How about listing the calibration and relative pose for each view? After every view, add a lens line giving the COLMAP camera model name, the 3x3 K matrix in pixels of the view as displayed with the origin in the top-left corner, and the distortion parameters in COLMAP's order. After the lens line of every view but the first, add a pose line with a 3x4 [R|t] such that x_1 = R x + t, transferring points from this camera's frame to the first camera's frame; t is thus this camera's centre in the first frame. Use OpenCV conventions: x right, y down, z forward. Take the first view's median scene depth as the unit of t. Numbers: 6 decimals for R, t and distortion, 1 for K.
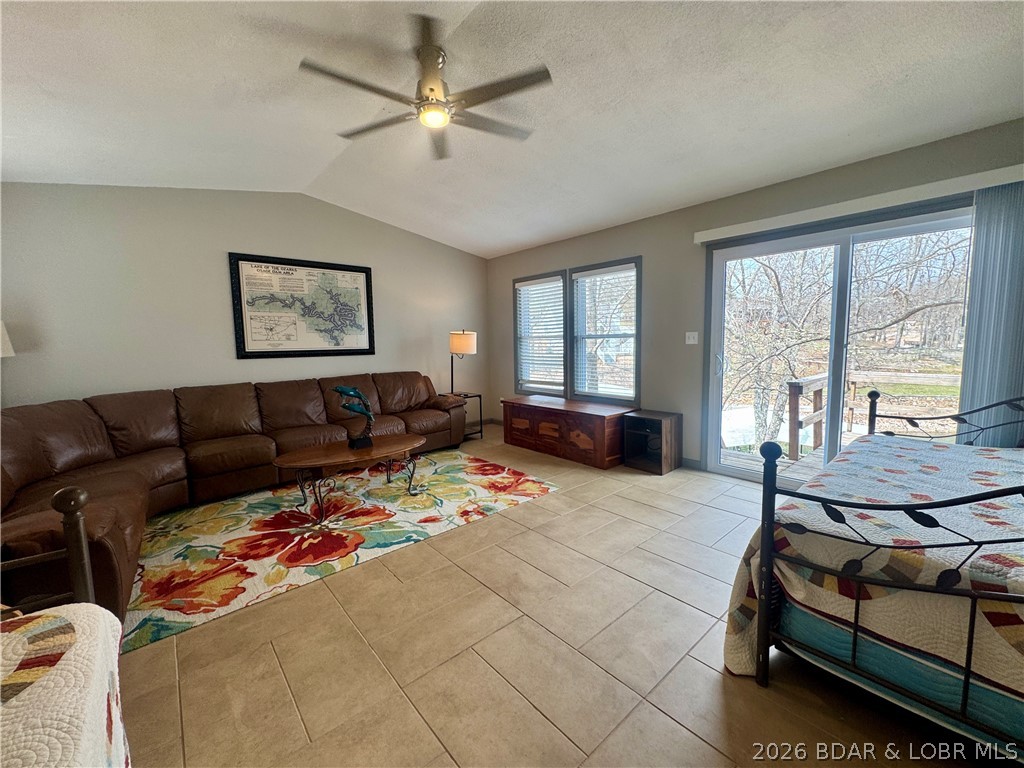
lens RADIAL K [[409.7, 0, 519.1], [0, 409.7, 384.3], [0, 0, 1]] dist [-0.005538, 0.001312]
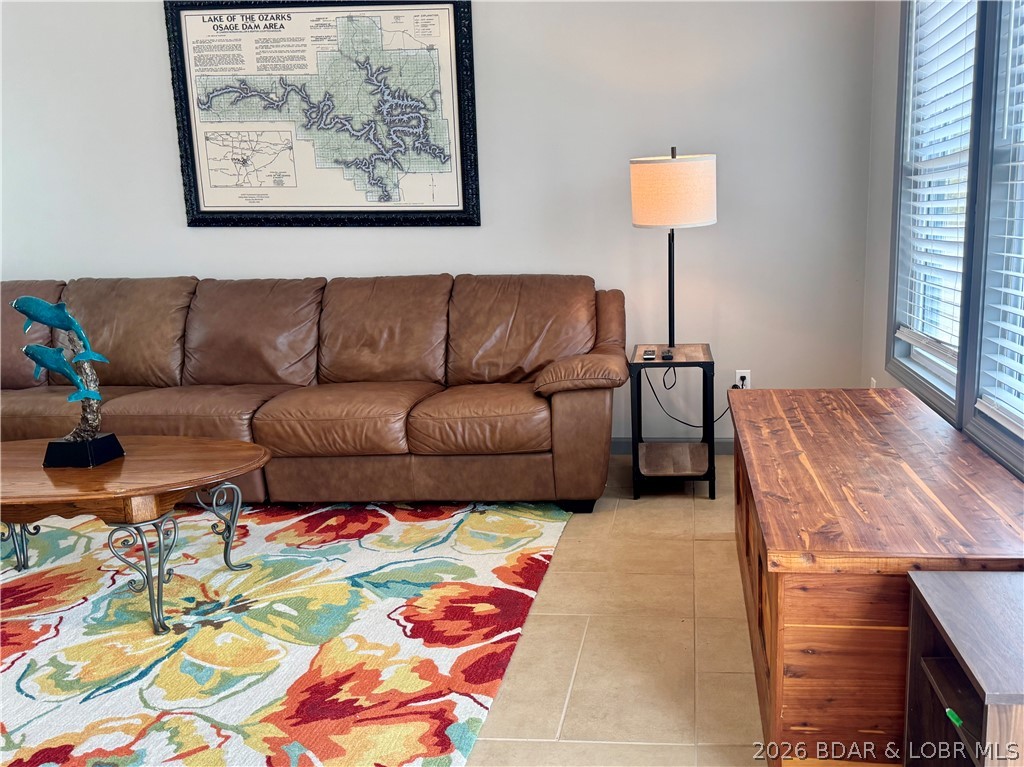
lens RADIAL K [[860.8, 0, 619.8], [0, 860.8, 385.7], [0, 0, 1]] dist [0.109207, -0.109511]
pose [[0.696099, 0.140786, -0.704007, 0.421792], [-0.071810, 0.989321, 0.126839, -0.044797], [0.714346, -0.037738, 0.698775, 0.641468]]
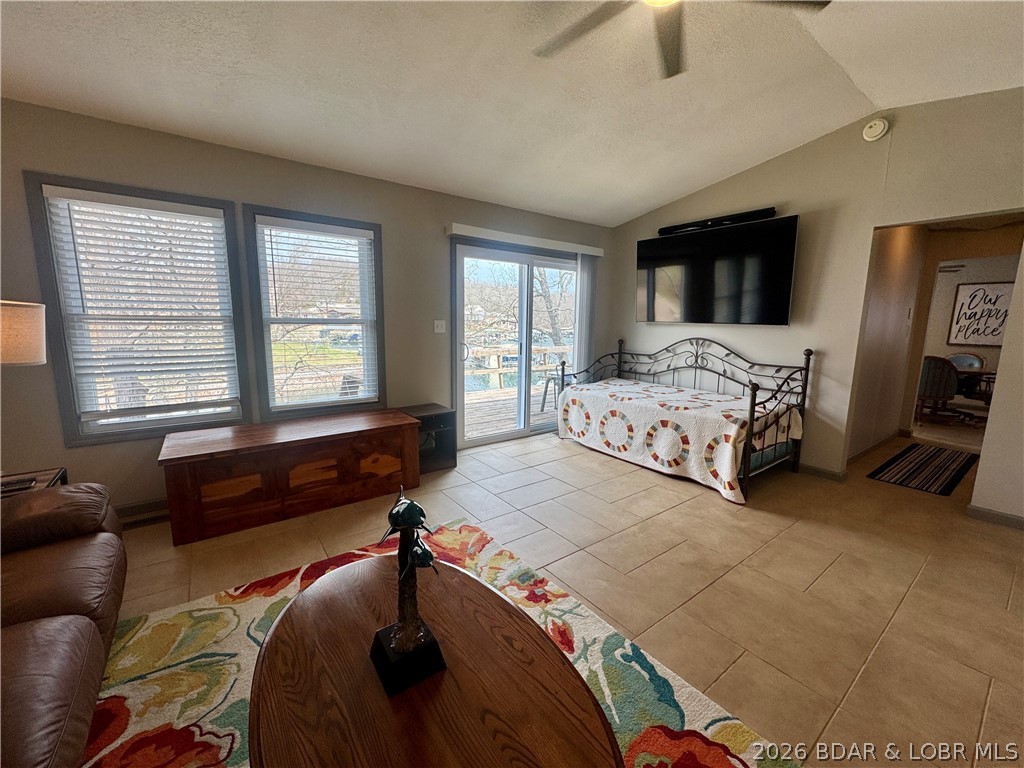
lens RADIAL K [[409.7, 0, 505.9], [0, 409.7, 384.5], [0, 0, 1]] dist [-0.005538, 0.001312]
pose [[0.092507, -0.134251, 0.986620, -0.547370], [0.090526, 0.987899, 0.125937, -0.080329], [-0.991588, 0.077664, 0.103541, 0.713469]]
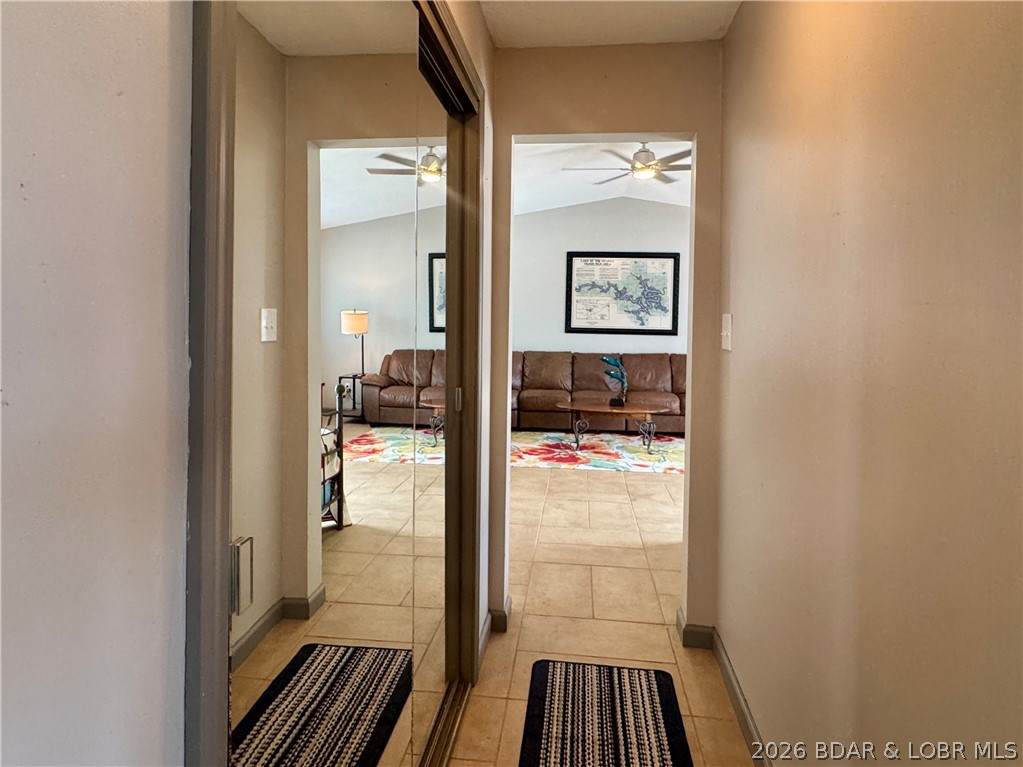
lens RADIAL K [[636.6, 0, 497.2], [0, 636.6, 327.1], [0, 0, 1]] dist [-0.006851, 0.002096]
pose [[0.656625, 0.040117, -0.753149, 0.684102], [-0.109007, 0.993148, -0.042136, 0.027876], [0.746298, 0.109766, 0.656499, -0.479369]]
